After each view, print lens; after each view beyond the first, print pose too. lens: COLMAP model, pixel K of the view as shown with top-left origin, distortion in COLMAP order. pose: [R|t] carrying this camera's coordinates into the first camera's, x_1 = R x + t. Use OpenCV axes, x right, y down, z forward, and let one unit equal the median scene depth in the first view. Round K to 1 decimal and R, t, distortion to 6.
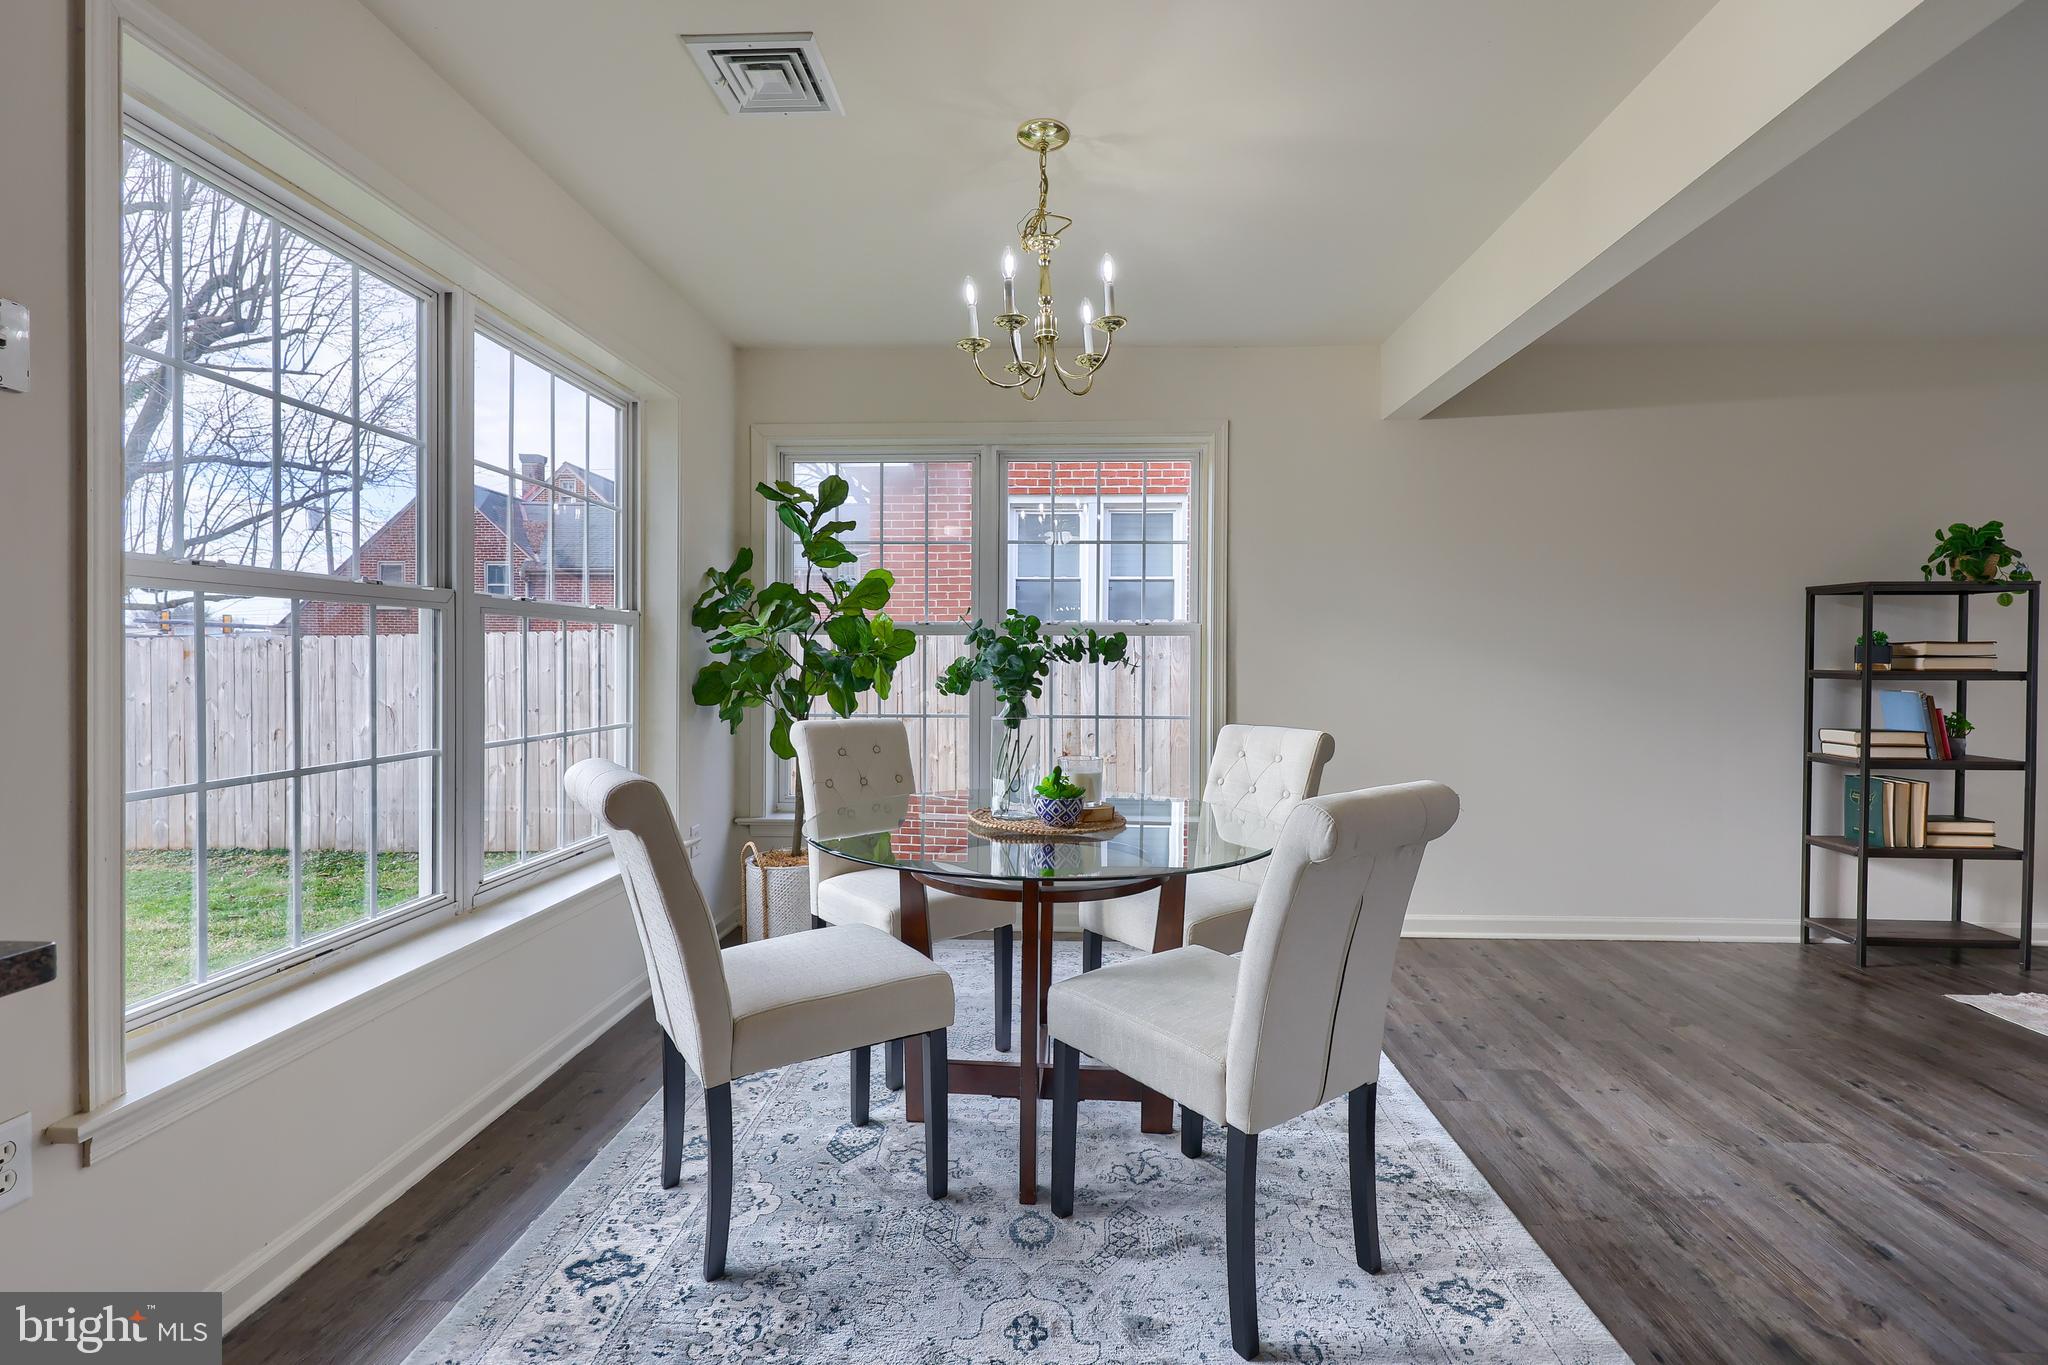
lens RADIAL K [[843.8, 0, 1024.7], [0, 843.8, 677.0], [0, 0, 1]] dist [-0.000199, -0.000071]
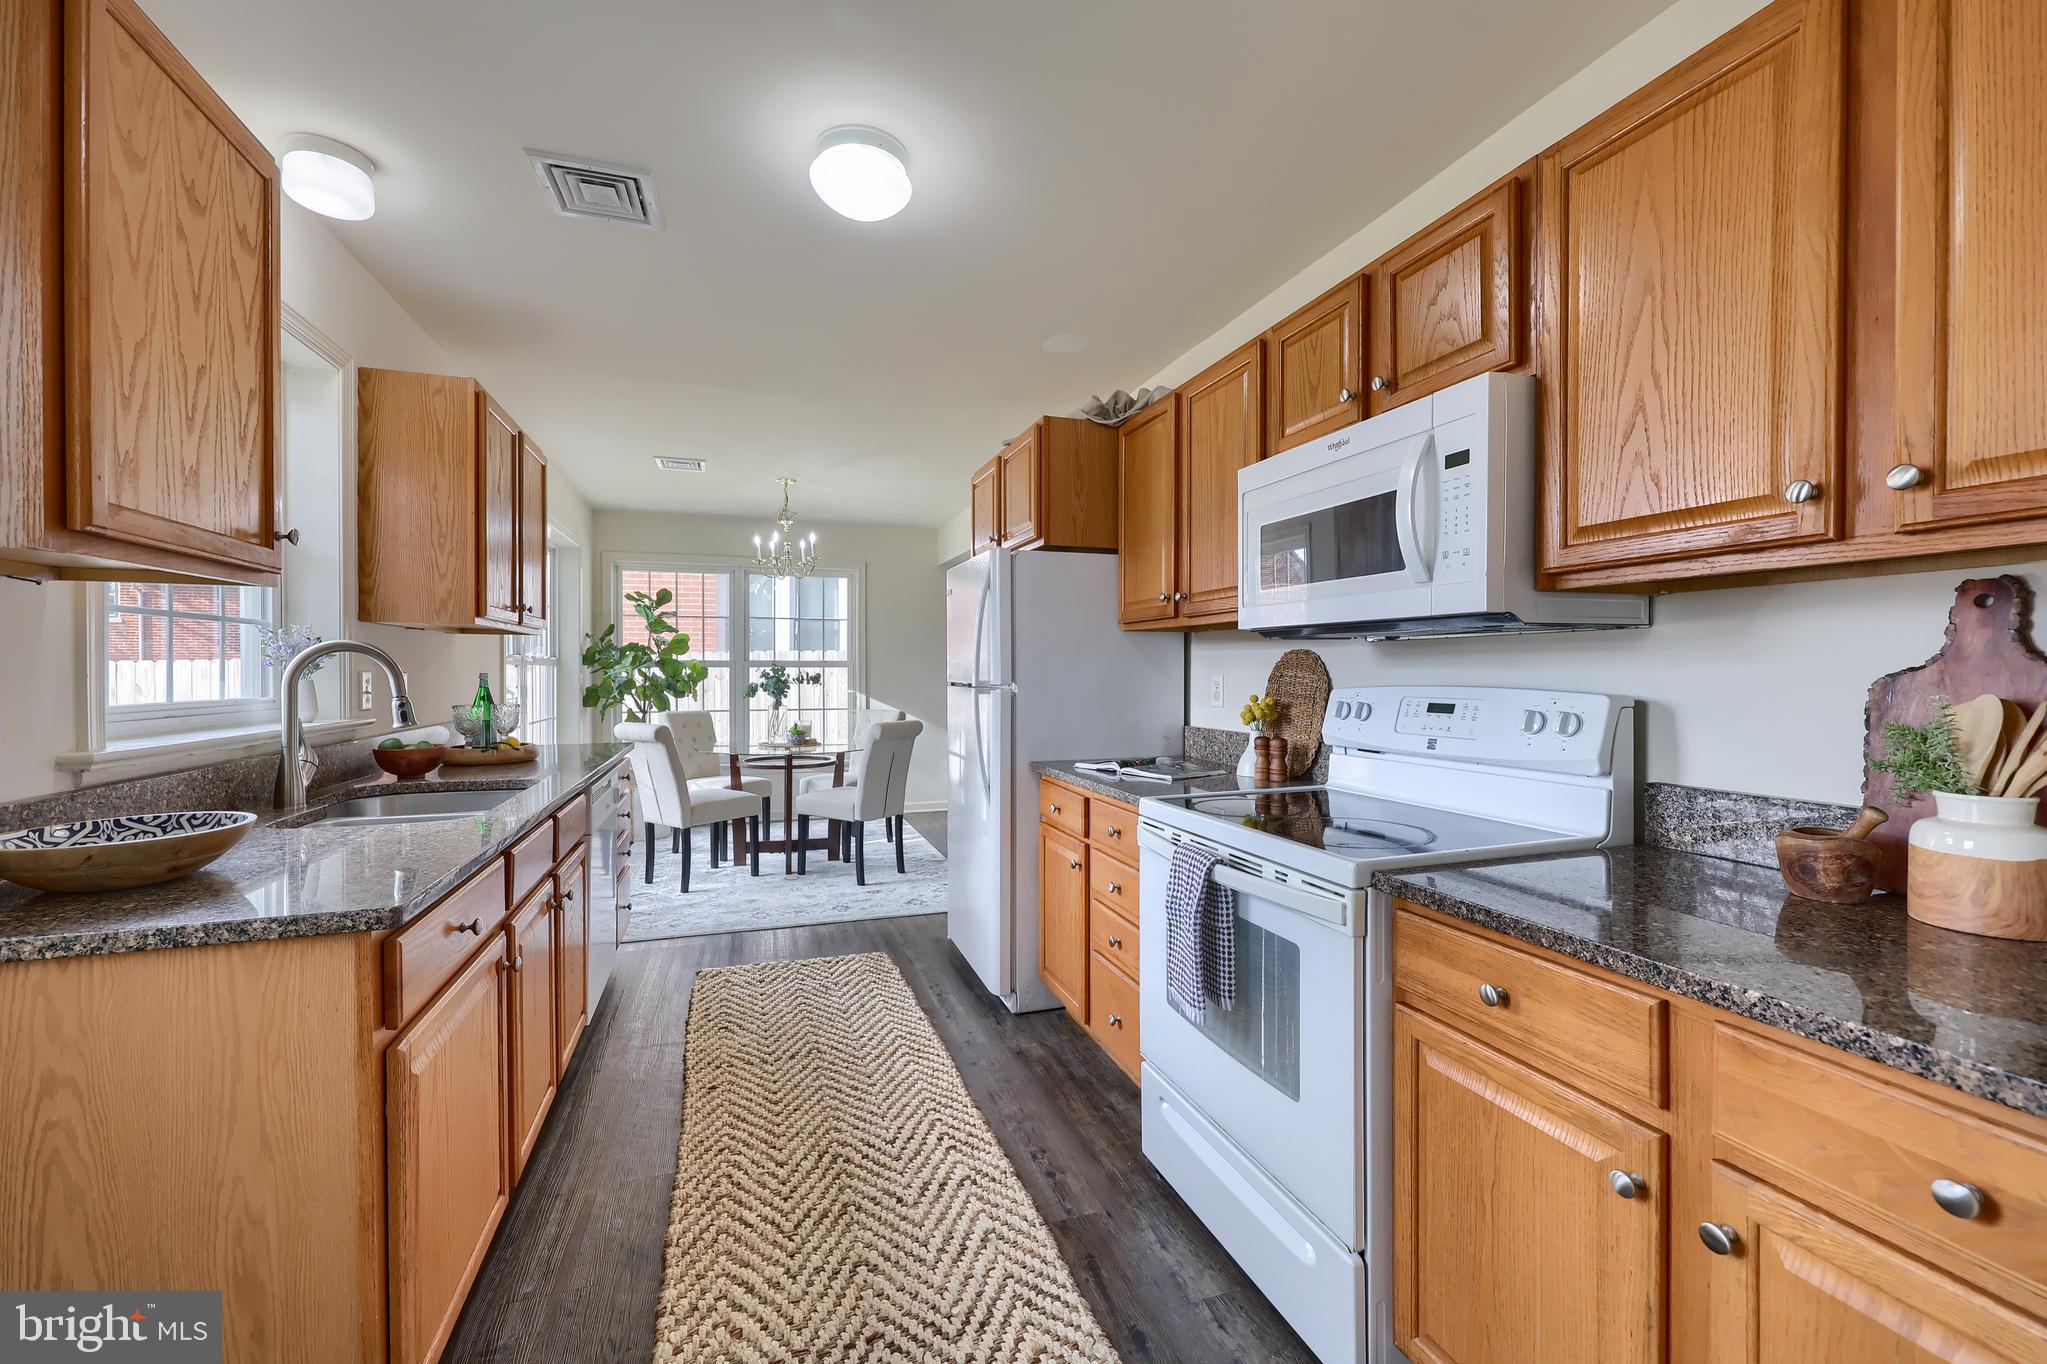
lens RADIAL K [[801.0, 0, 1018.5], [0, 801.0, 673.2], [0, 0, 1]] dist [-0.001453, 0.000055]
pose [[0.923330, -0.006604, 0.383952, -0.178996], [0.011405, 0.999883, -0.010228, -0.012733], [-0.383839, 0.013823, 0.923296, -1.033747]]
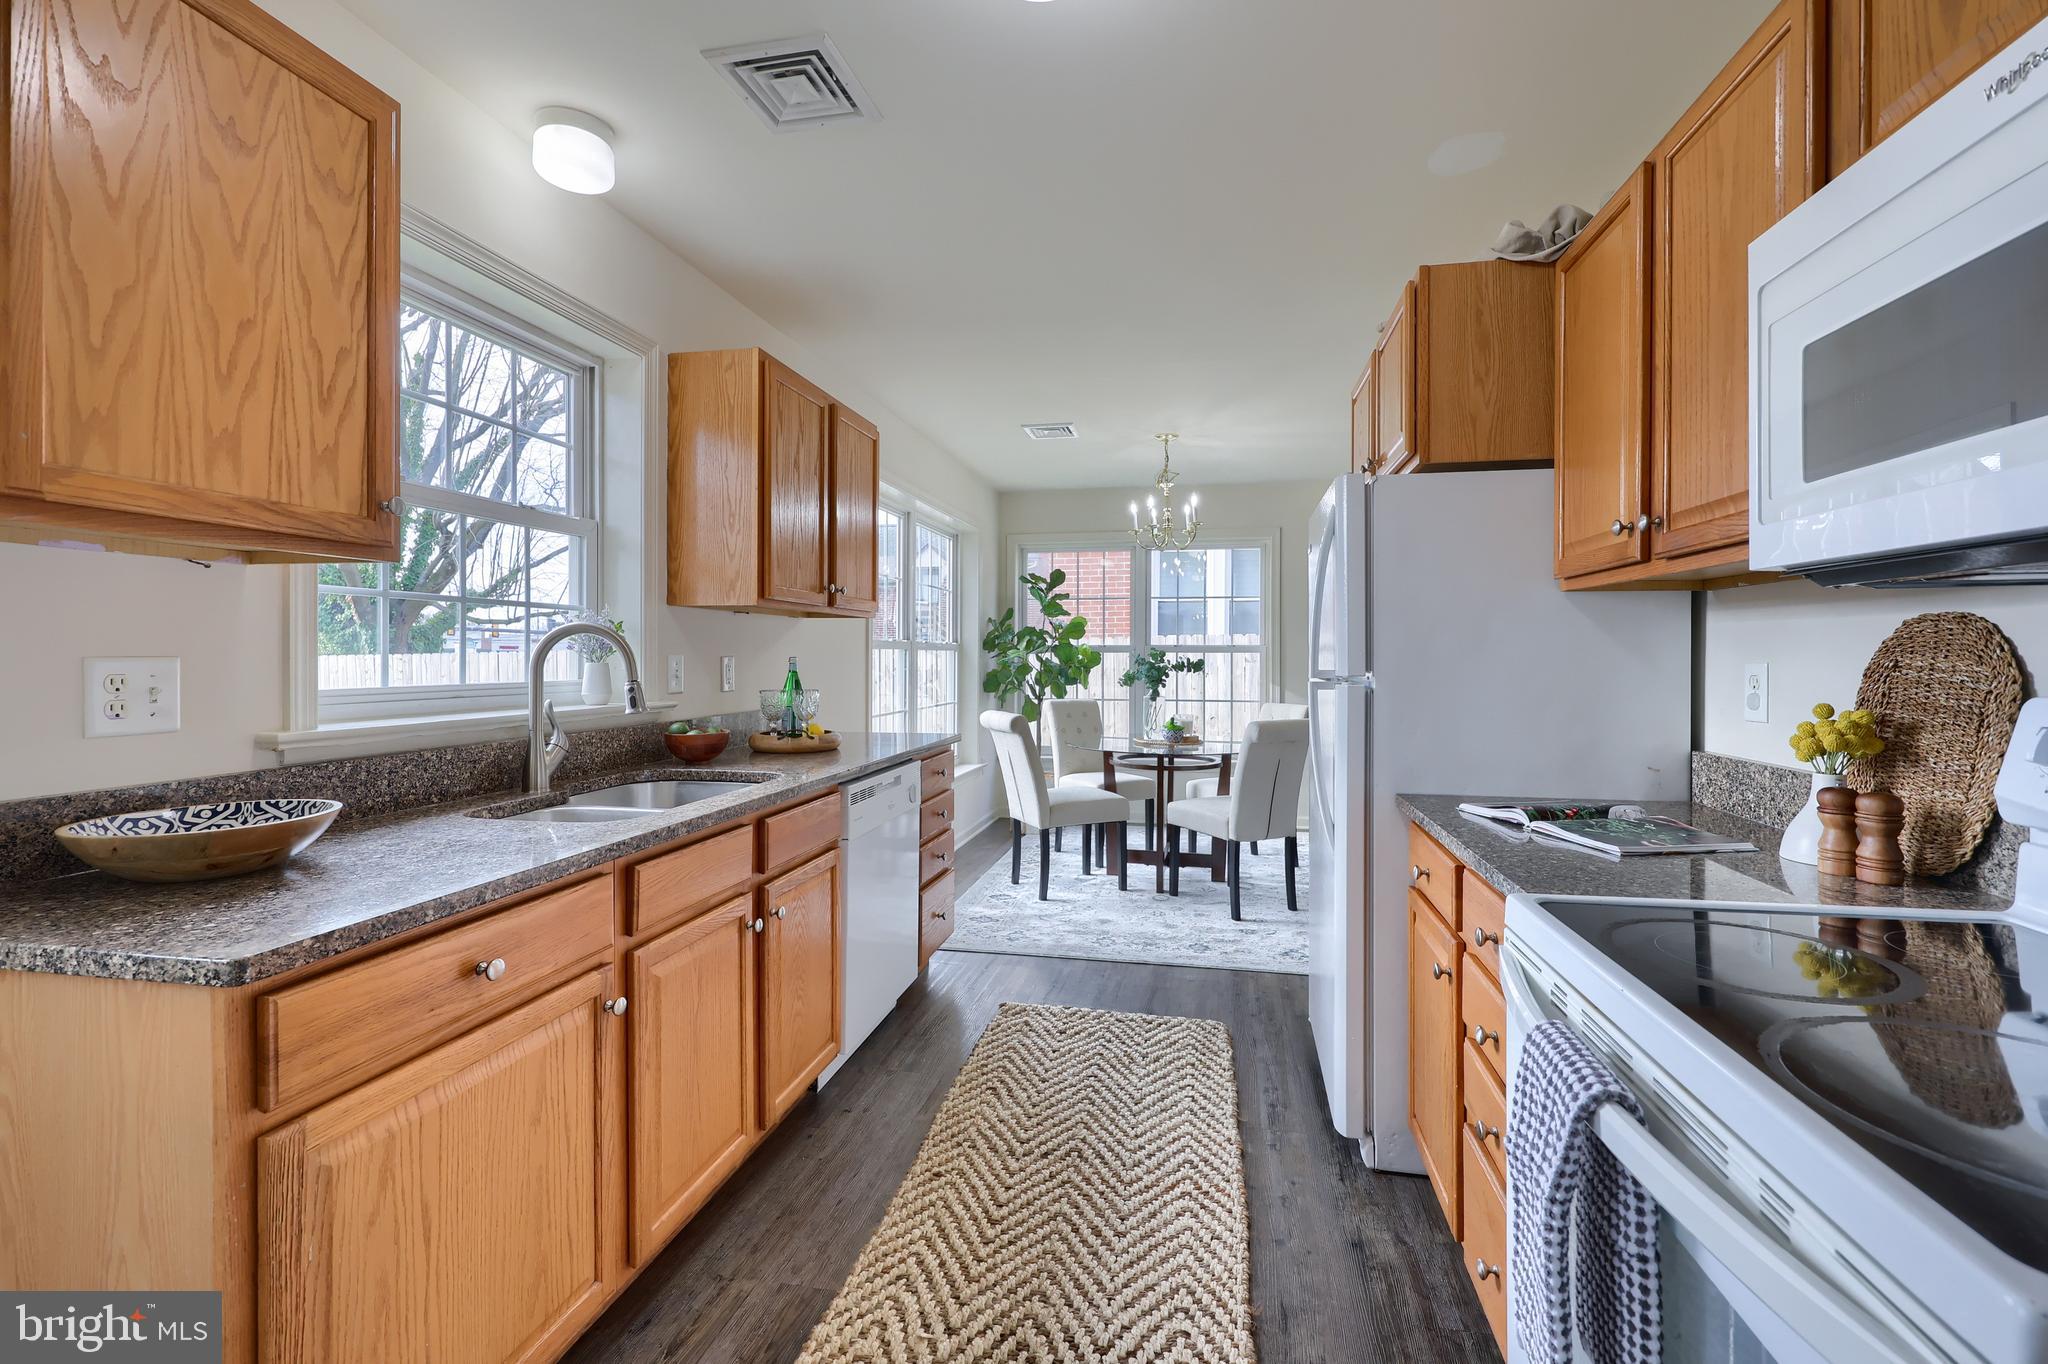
lens RADIAL K [[848.9, 0, 1078.5], [0, 848.9, 655.8], [0, 0, 1]] dist [0.003000, -0.000035]
pose [[0.994091, -0.002876, -0.108512, 0.022581], [0.000940, 0.999840, -0.017887, -0.013479], [0.108546, 0.017679, 0.993934, -0.851688]]
